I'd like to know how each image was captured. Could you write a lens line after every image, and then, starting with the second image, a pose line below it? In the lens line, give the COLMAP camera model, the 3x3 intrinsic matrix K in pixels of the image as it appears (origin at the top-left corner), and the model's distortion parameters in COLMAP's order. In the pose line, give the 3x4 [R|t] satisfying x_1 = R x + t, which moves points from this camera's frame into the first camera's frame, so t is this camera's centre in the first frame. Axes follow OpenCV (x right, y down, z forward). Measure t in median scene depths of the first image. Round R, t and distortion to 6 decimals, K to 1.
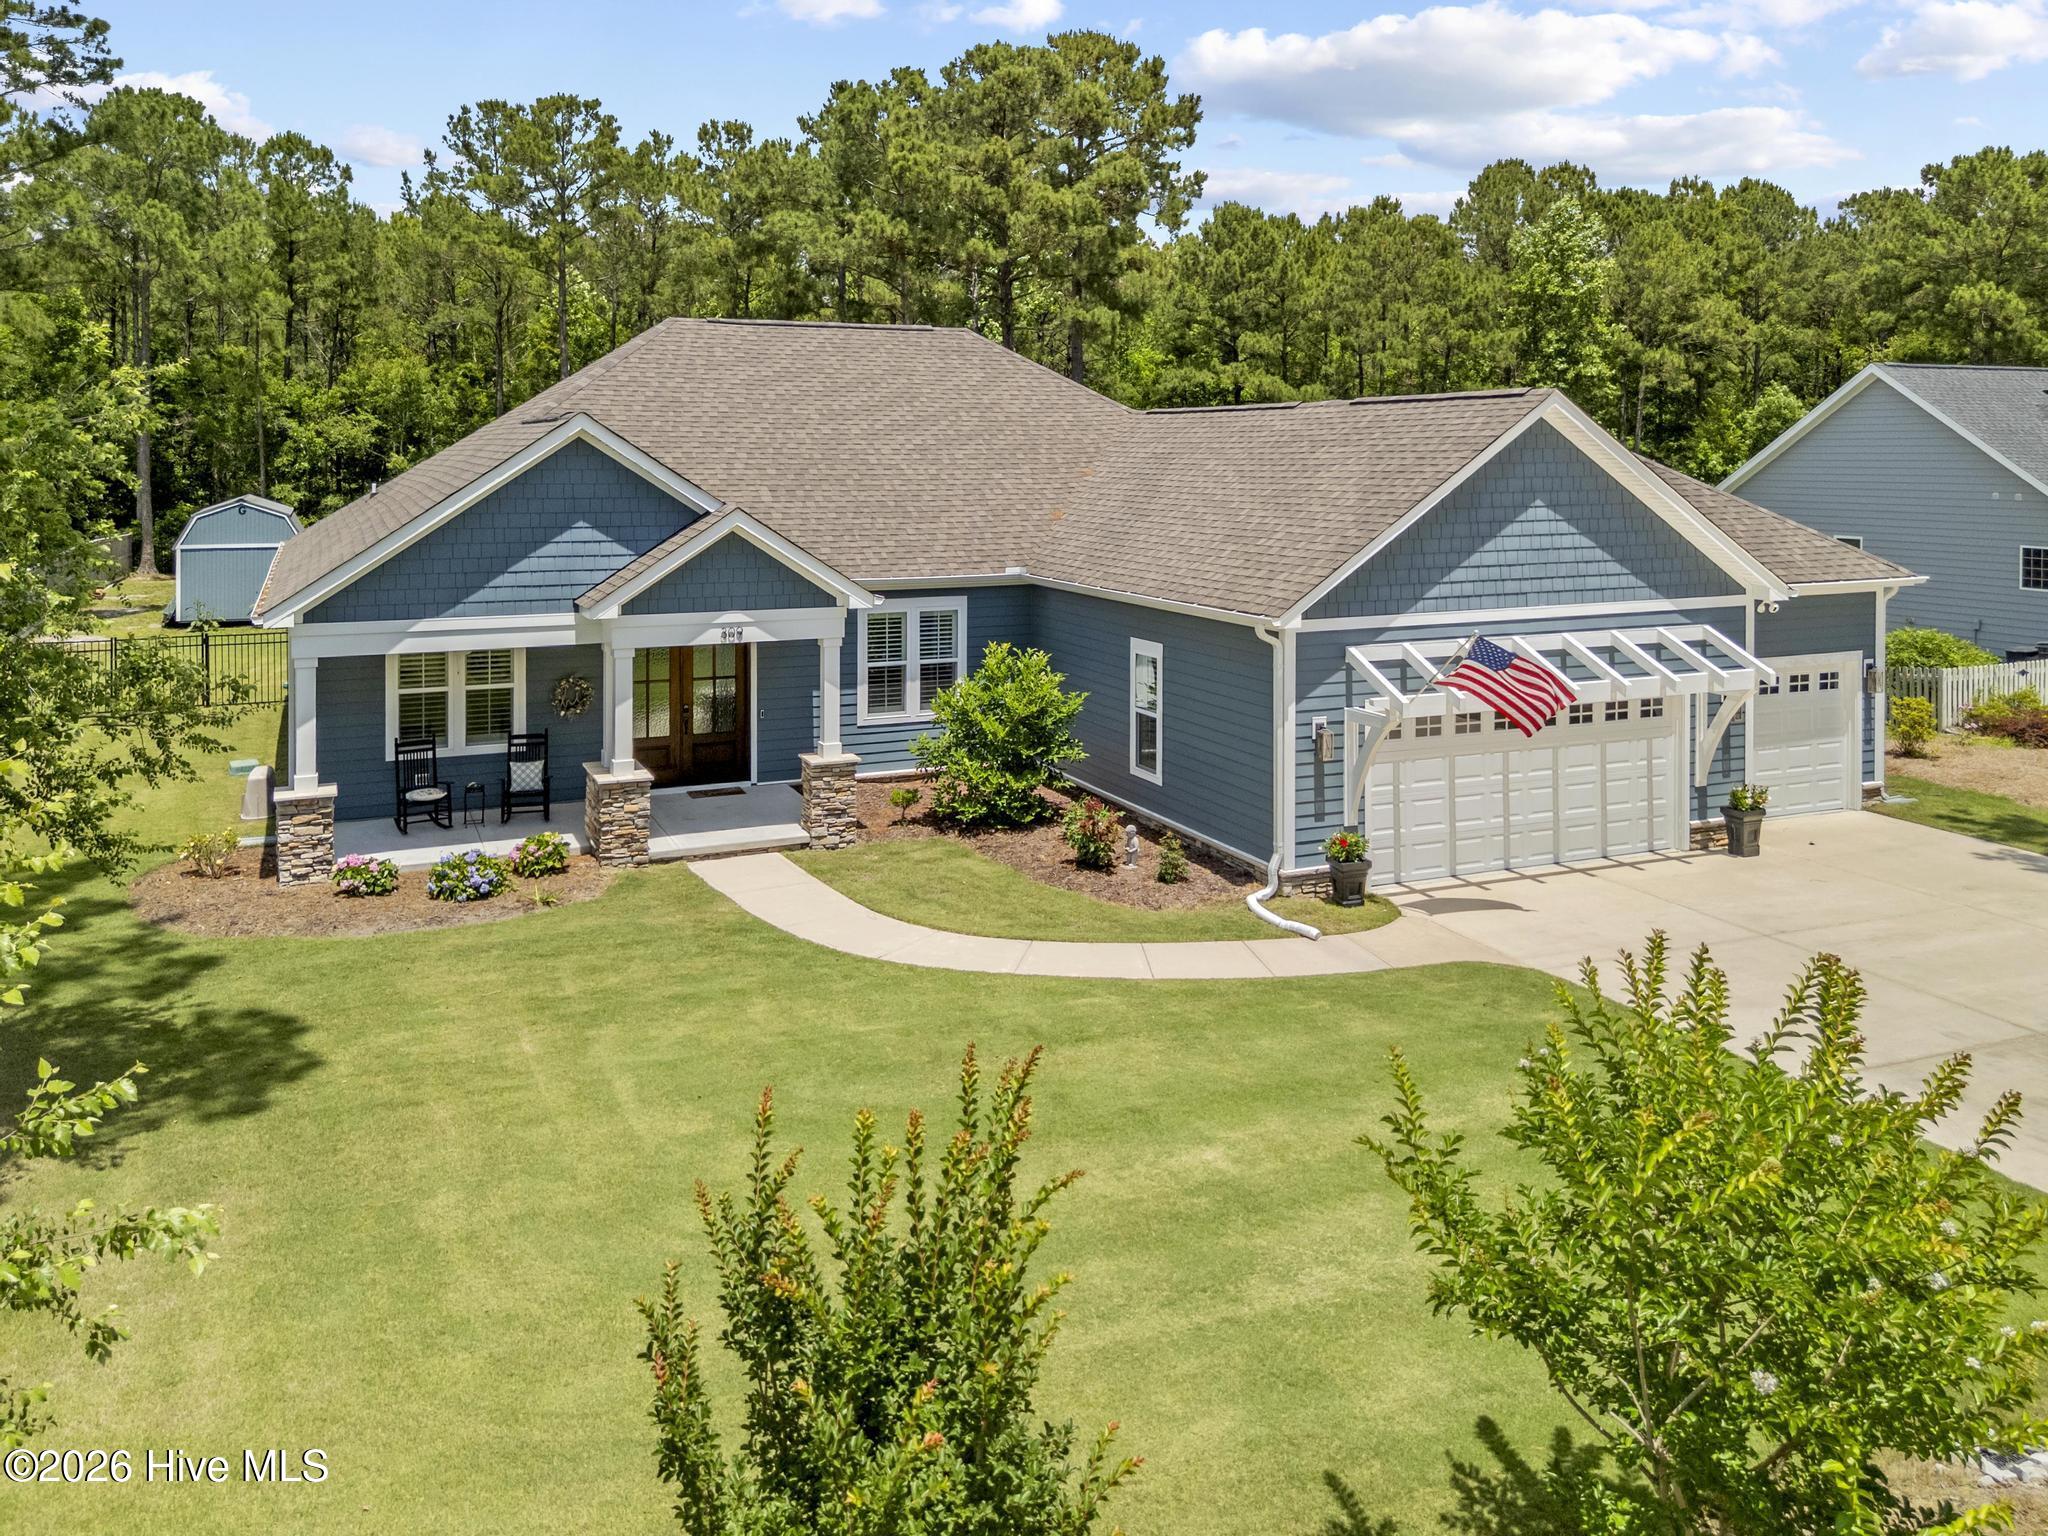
lens RADIAL K [[1573.2, 0, 1015.4], [0, 1573.2, 495.6], [0, 0, 1]] dist [0.027875, 0.009160]
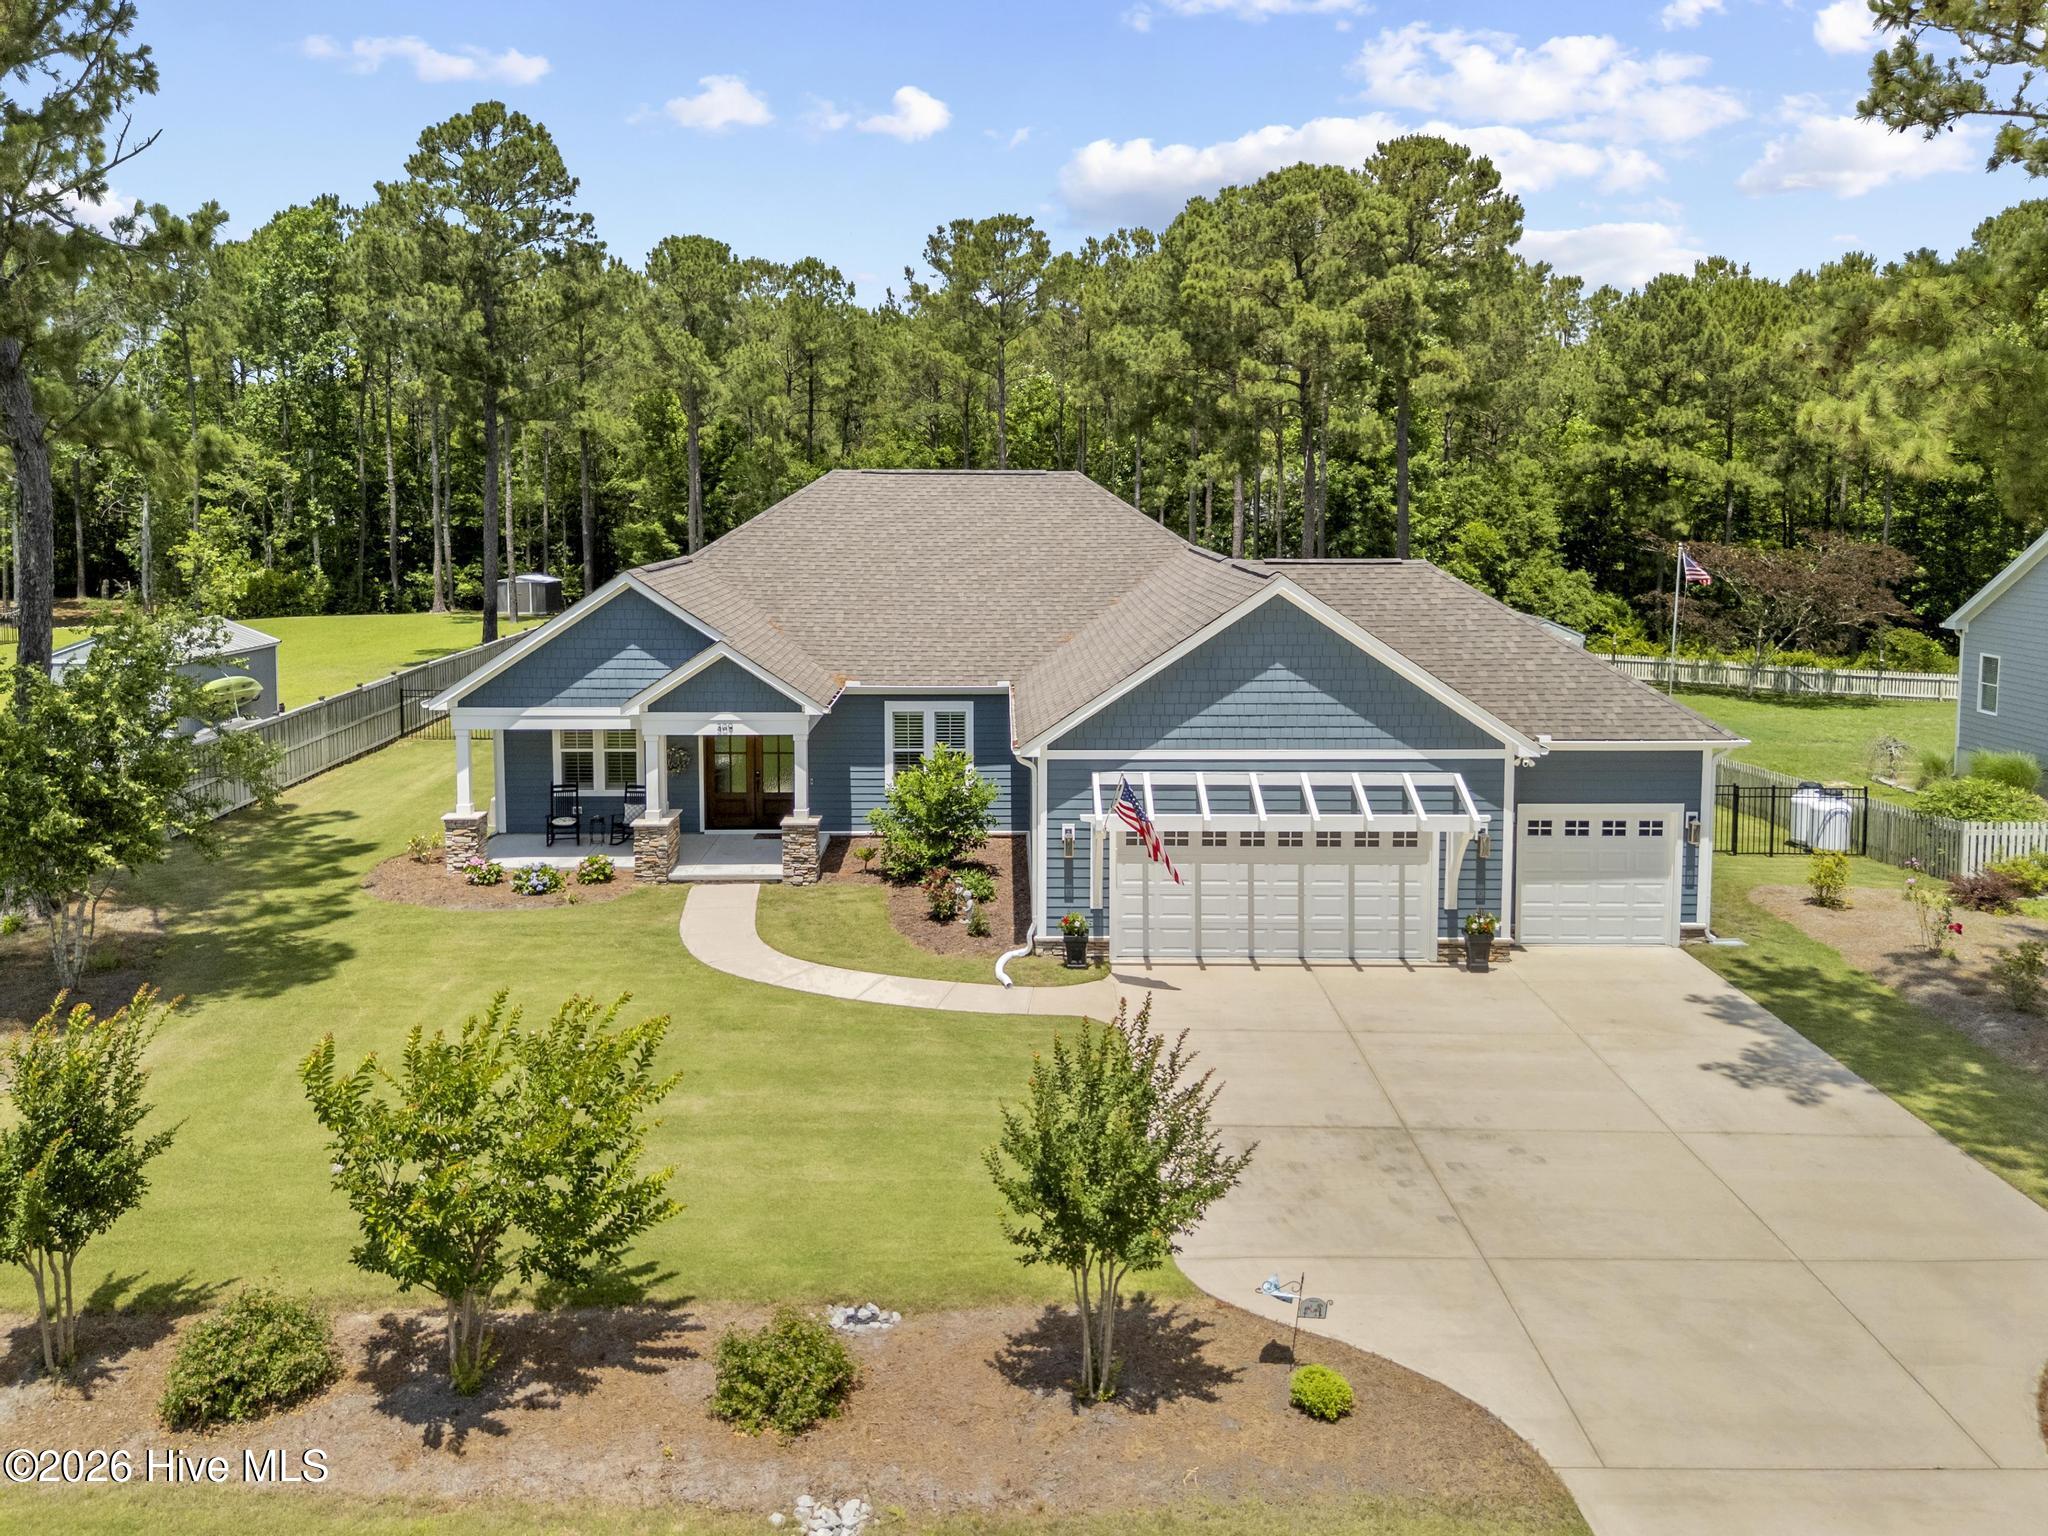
lens RADIAL K [[1515.7, 0, 1024.7], [0, 1515.7, 634.7], [0, 0, 1]] dist [0.079232, -0.066151]
pose [[0.925937, 0.041941, -0.375343, 0.563632], [-0.016436, 0.997348, 0.070898, -0.095035], [0.377321, -0.059478, 0.924171, -0.153101]]
